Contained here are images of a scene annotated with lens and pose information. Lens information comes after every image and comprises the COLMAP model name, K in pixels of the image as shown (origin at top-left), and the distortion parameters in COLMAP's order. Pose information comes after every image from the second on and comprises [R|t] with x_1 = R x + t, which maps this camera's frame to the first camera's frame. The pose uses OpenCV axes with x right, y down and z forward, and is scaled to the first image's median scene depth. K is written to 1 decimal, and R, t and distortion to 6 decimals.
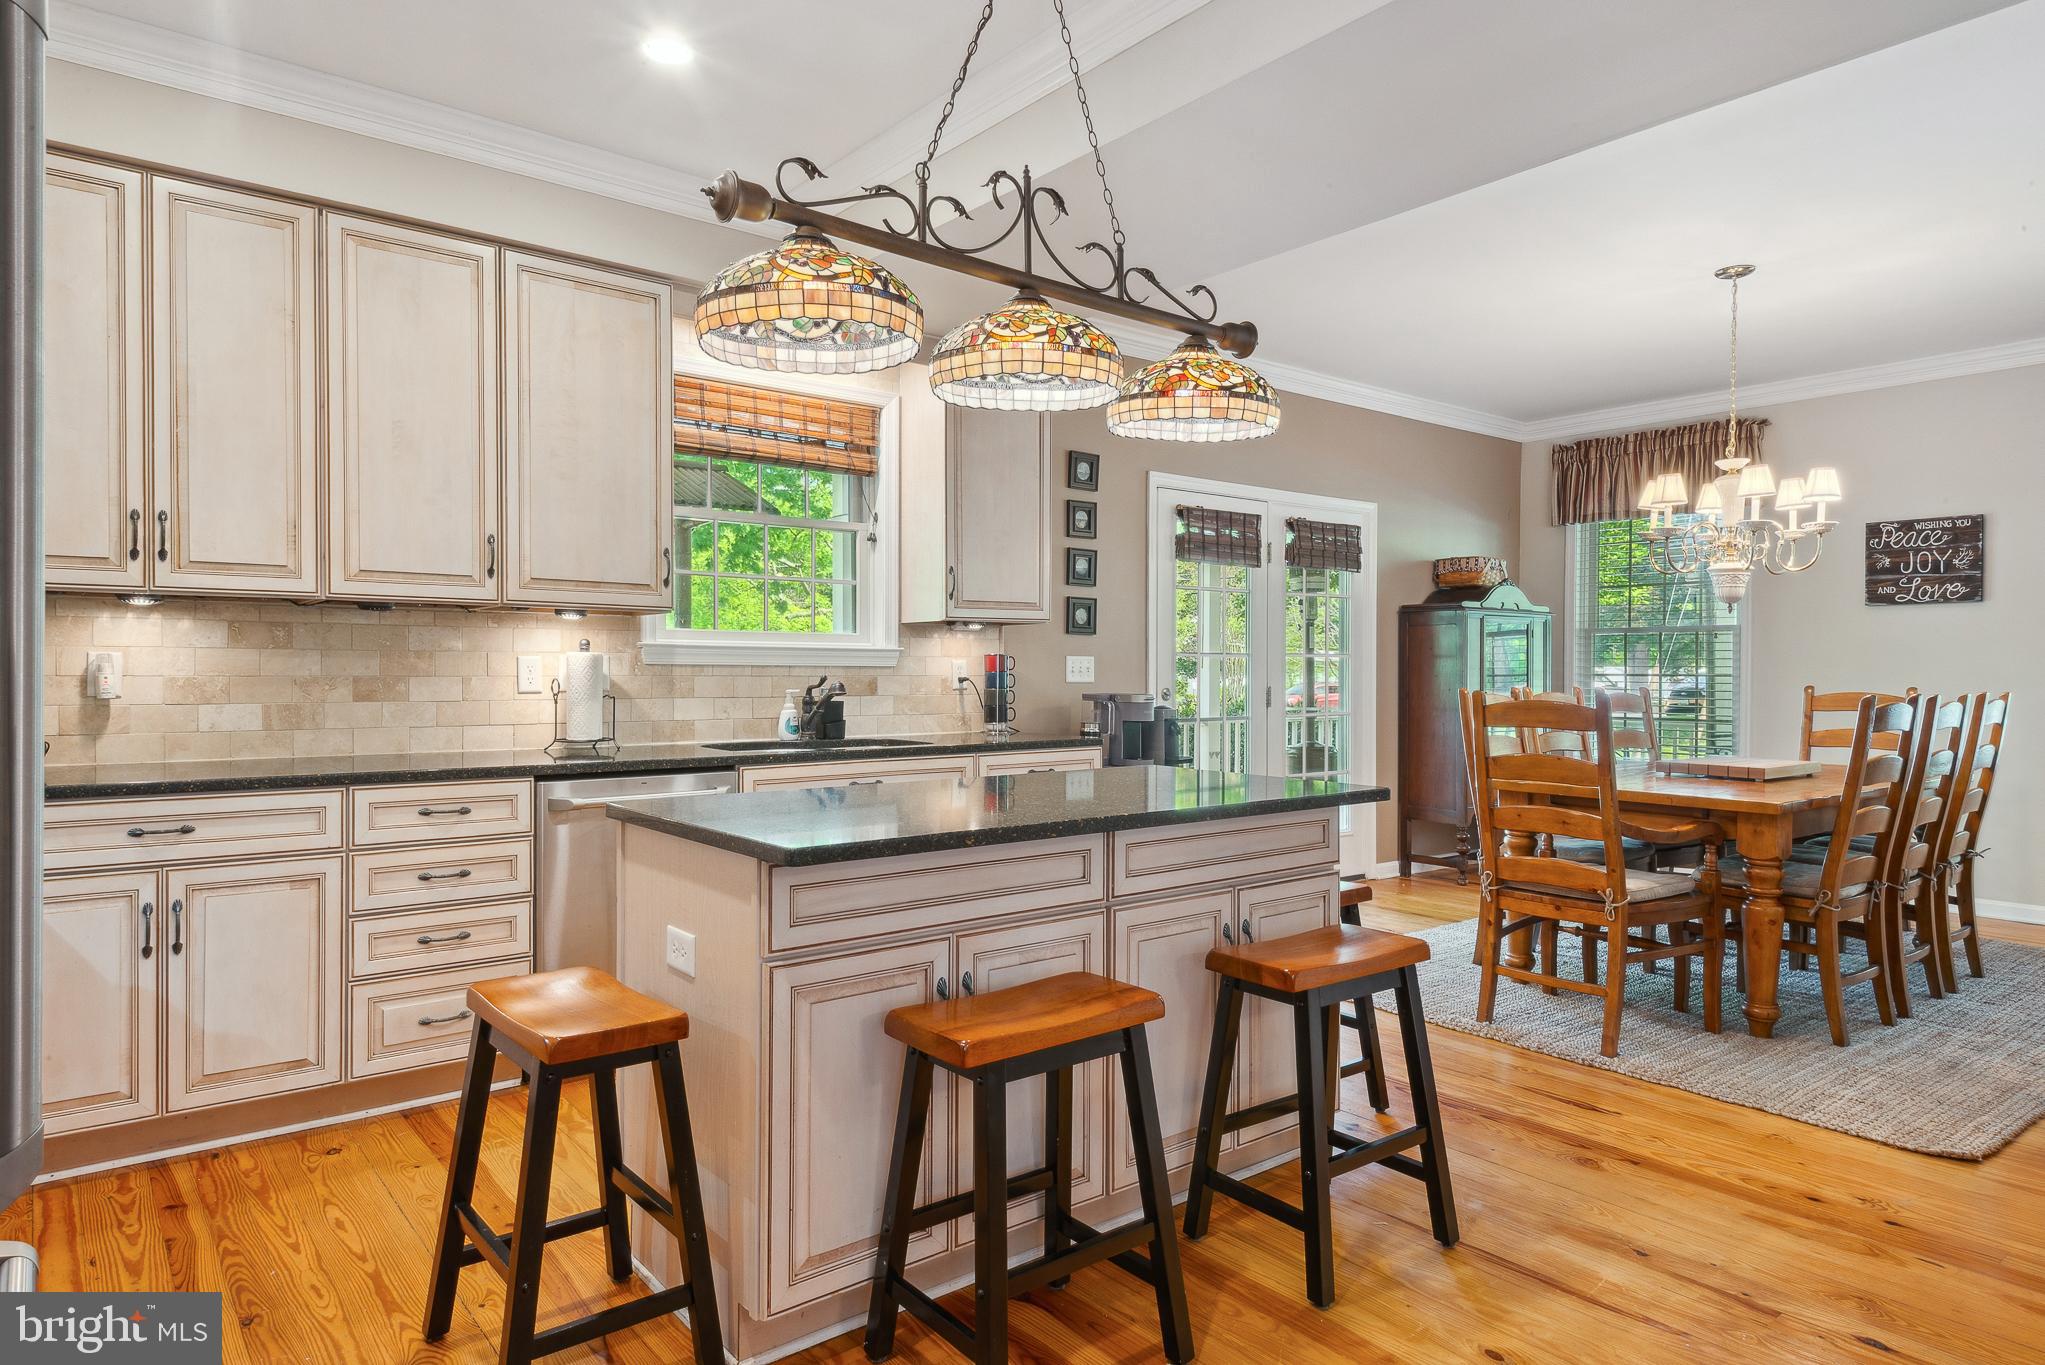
lens RADIAL K [[1210.9, 0, 1024.7], [0, 1210.9, 683.2], [0, 0, 1]] dist [0.040164, -0.033902]
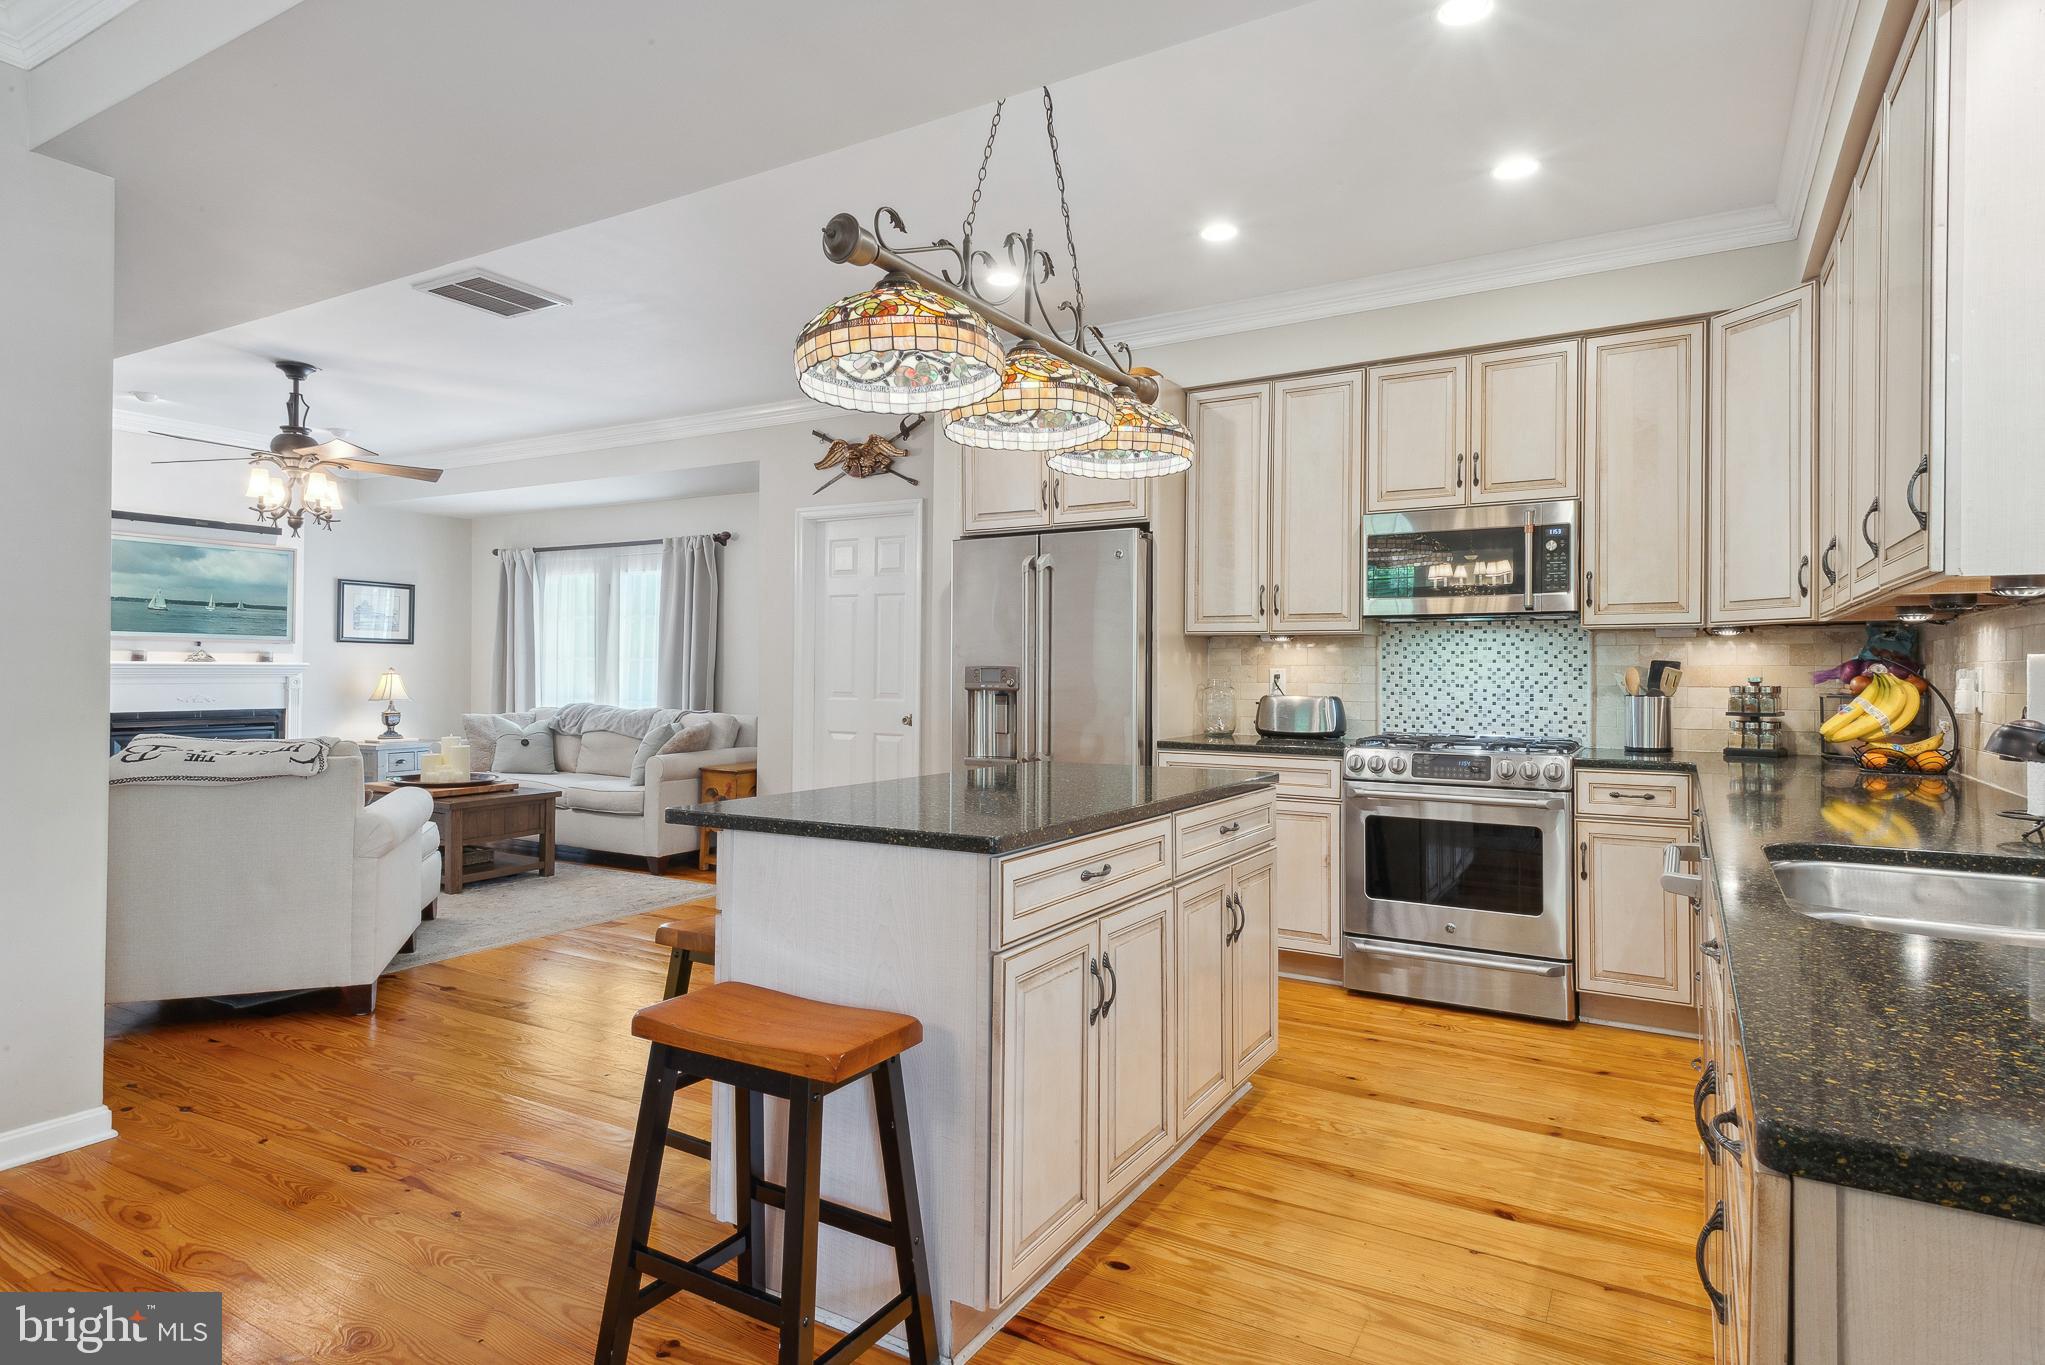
lens RADIAL K [[1105.7, 0, 1015.2], [0, 1105.7, 666.8], [0, 0, 1]] dist [0.053731, -0.046450]
pose [[-0.936170, -0.010867, -0.351379, 0.230296], [-0.012711, 0.999915, 0.002941, -0.014463], [0.351317, 0.007220, -0.936229, 1.216144]]
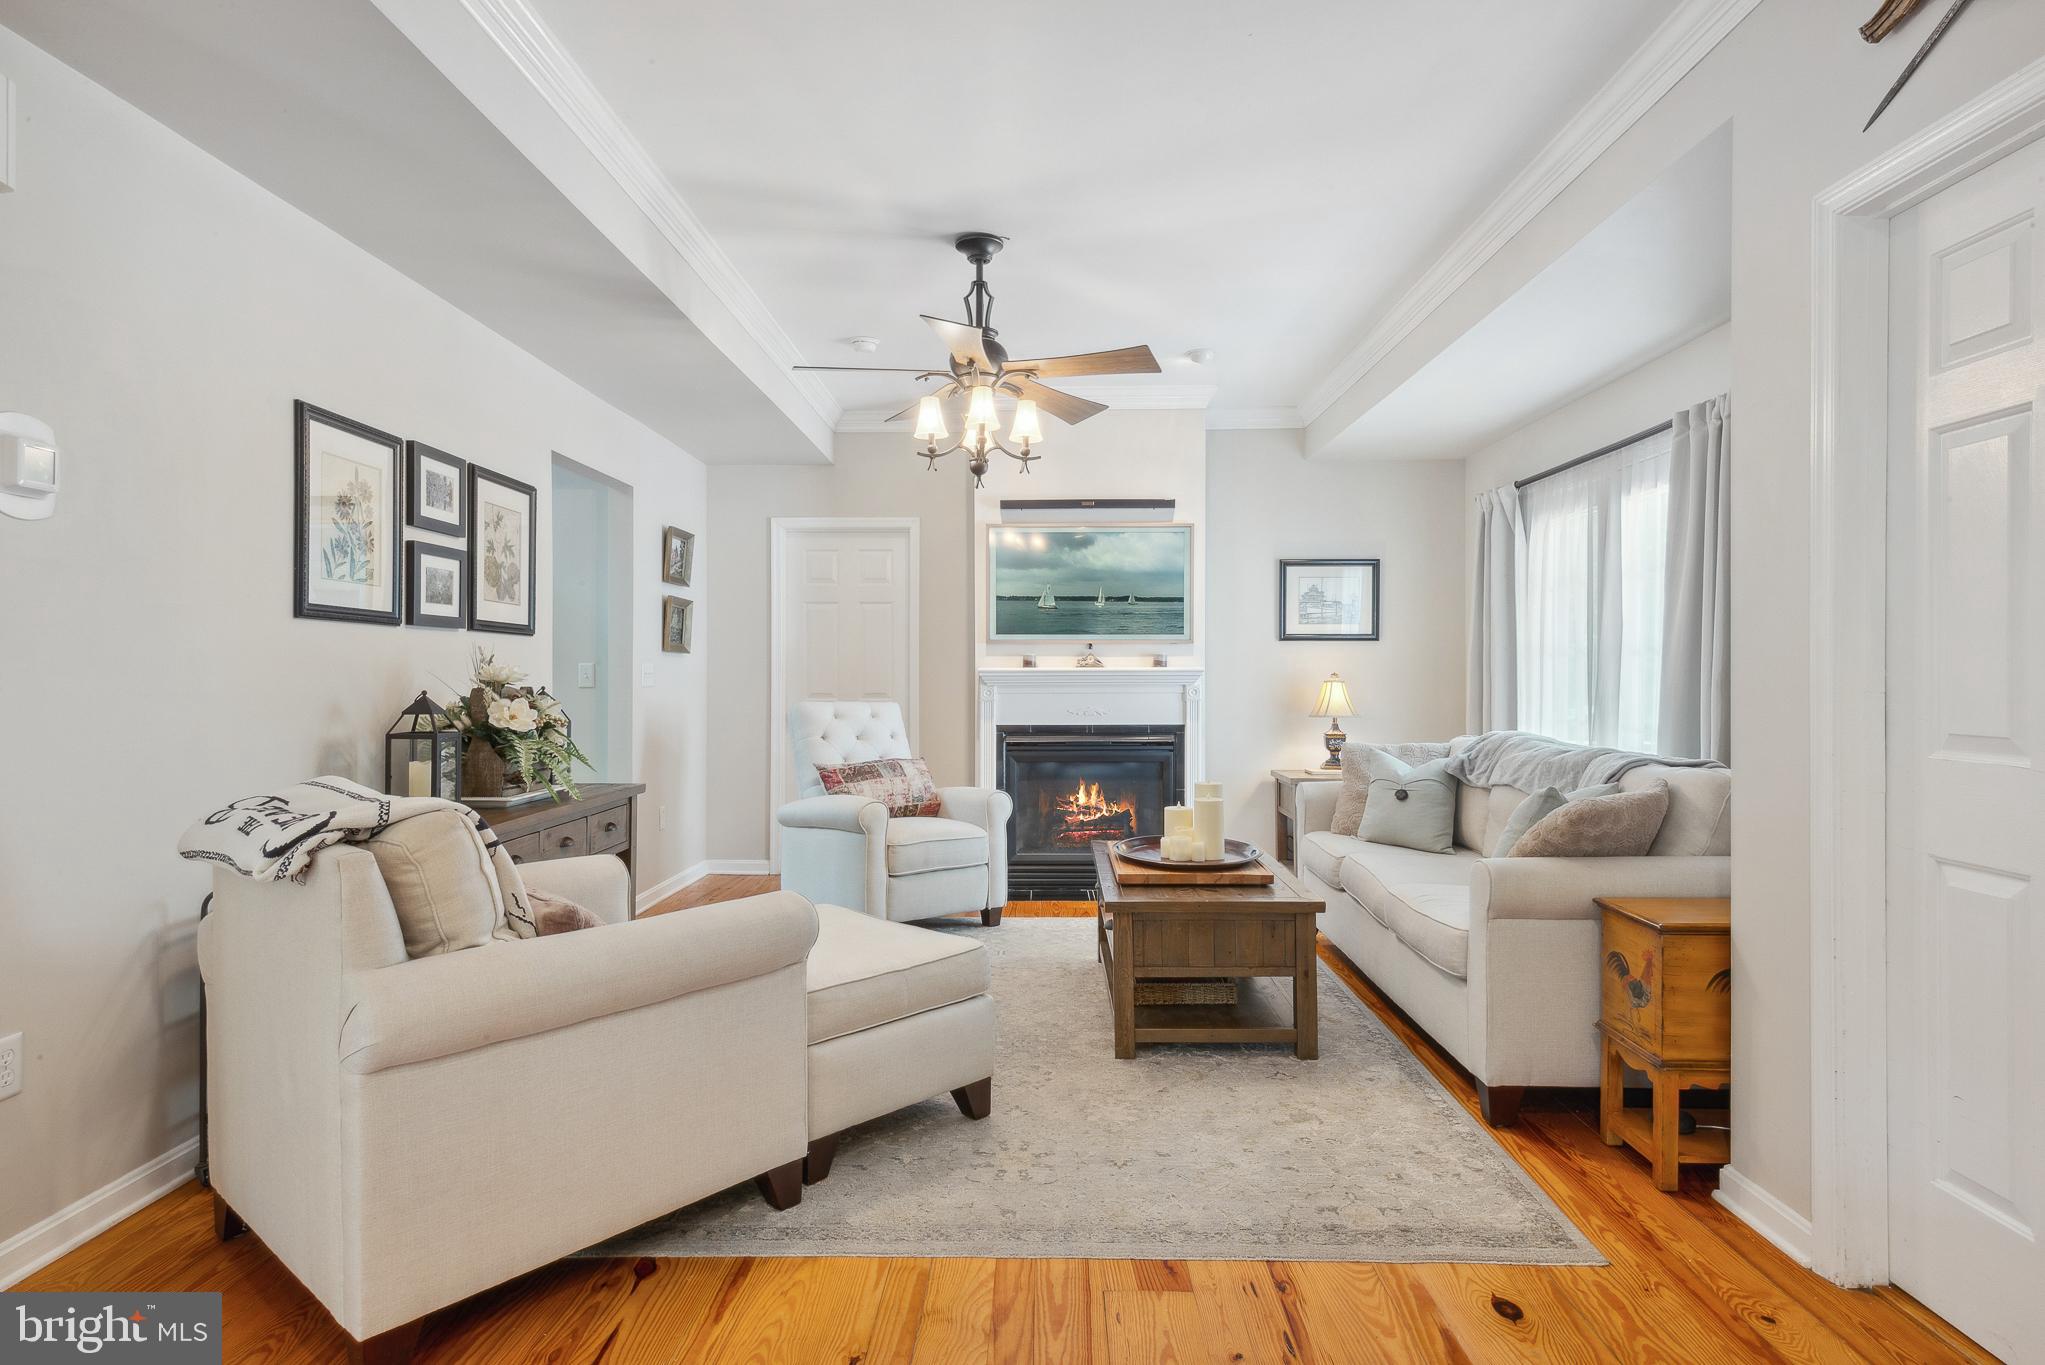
lens RADIAL K [[1111.5, 0, 1022.5], [0, 1111.5, 682.5], [0, 0, 1]] dist [0.000400, -0.000201]
pose [[-0.760666, -0.004794, 0.649126, -0.068214], [0.004893, 0.999902, 0.013118, -0.001667], [-0.649125, 0.013154, -0.760568, 0.338823]]
